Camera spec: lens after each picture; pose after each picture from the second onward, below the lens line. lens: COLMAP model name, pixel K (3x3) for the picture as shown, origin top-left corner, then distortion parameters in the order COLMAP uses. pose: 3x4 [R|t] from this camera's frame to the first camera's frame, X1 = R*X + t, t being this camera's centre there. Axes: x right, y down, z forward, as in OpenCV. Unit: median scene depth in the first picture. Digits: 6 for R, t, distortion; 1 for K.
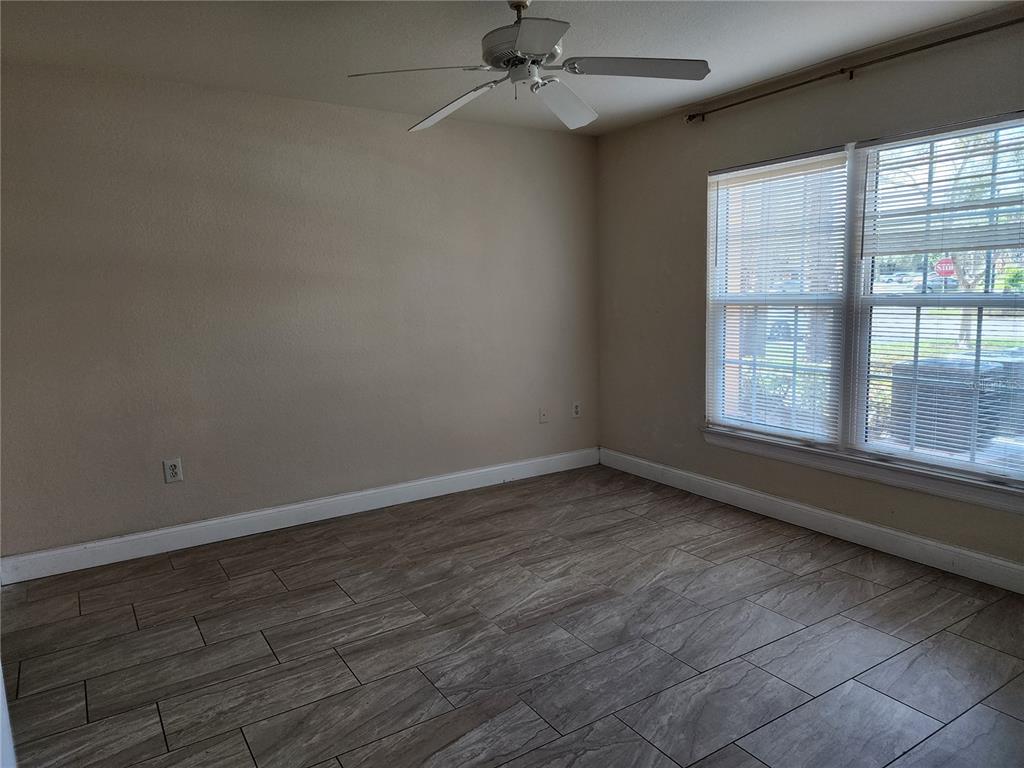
lens RADIAL K [[690.4, 0, 505.0], [0, 690.4, 390.0], [0, 0, 1]] dist [0.052050, -0.013282]
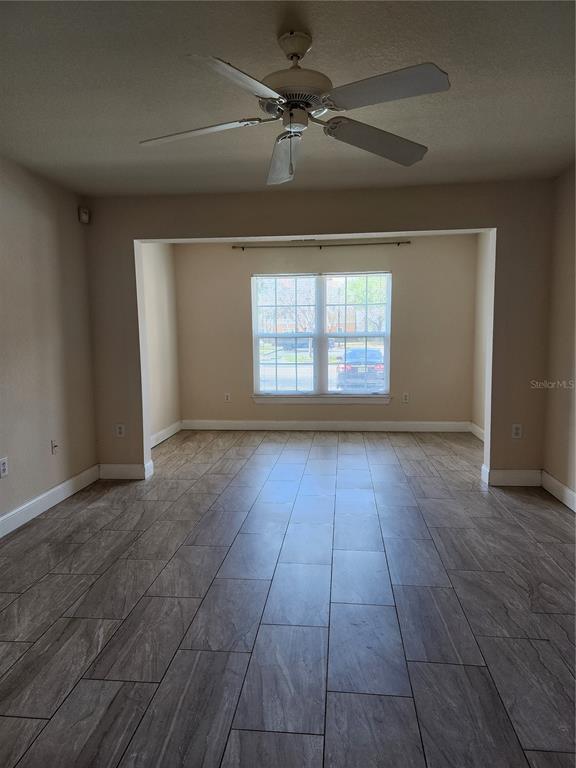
lens RADIAL K [[517.8, 0, 288.1], [0, 517.8, 390.1], [0, 0, 1]] dist [0.052050, -0.013282]
pose [[0.609549, -0.076254, 0.789073, -0.955348], [0.114286, 0.993418, 0.007717, 0.040364], [-0.784467, 0.085476, 0.614251, -0.042482]]
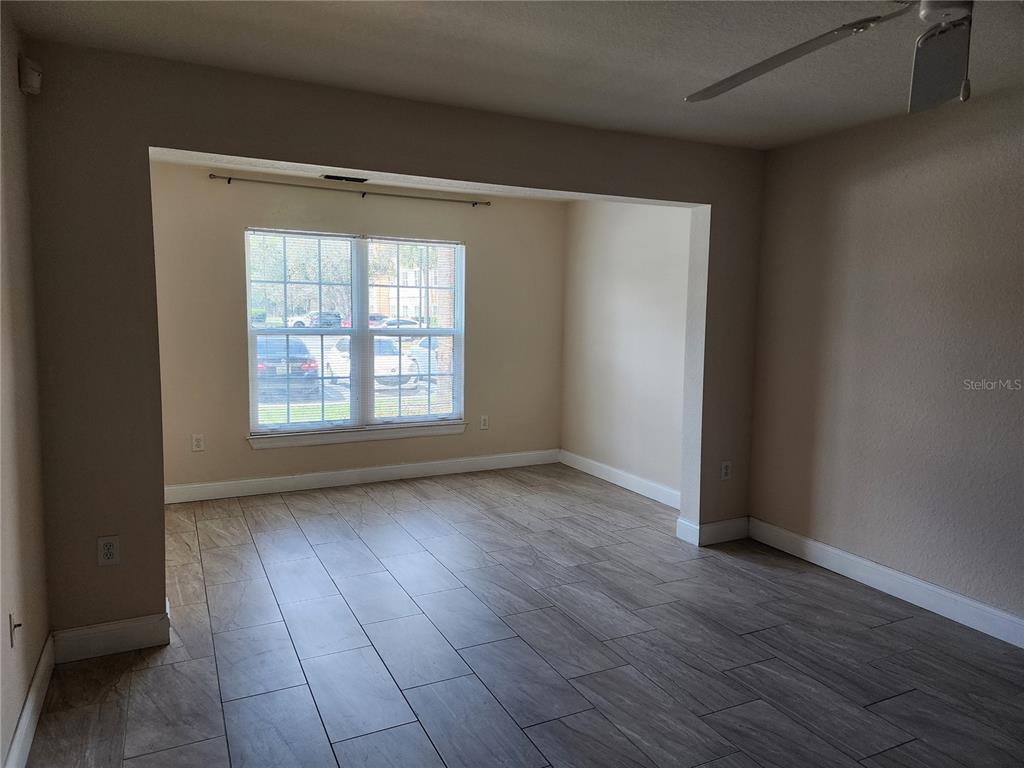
lens RADIAL K [[690.4, 0, 507.2], [0, 690.4, 375.4], [0, 0, 1]] dist [0.052050, -0.013282]
pose [[0.101863, -0.072749, 0.992135, -0.941065], [0.128081, 0.989981, 0.059441, -0.070508], [-0.986519, 0.121019, 0.110160, 0.452532]]
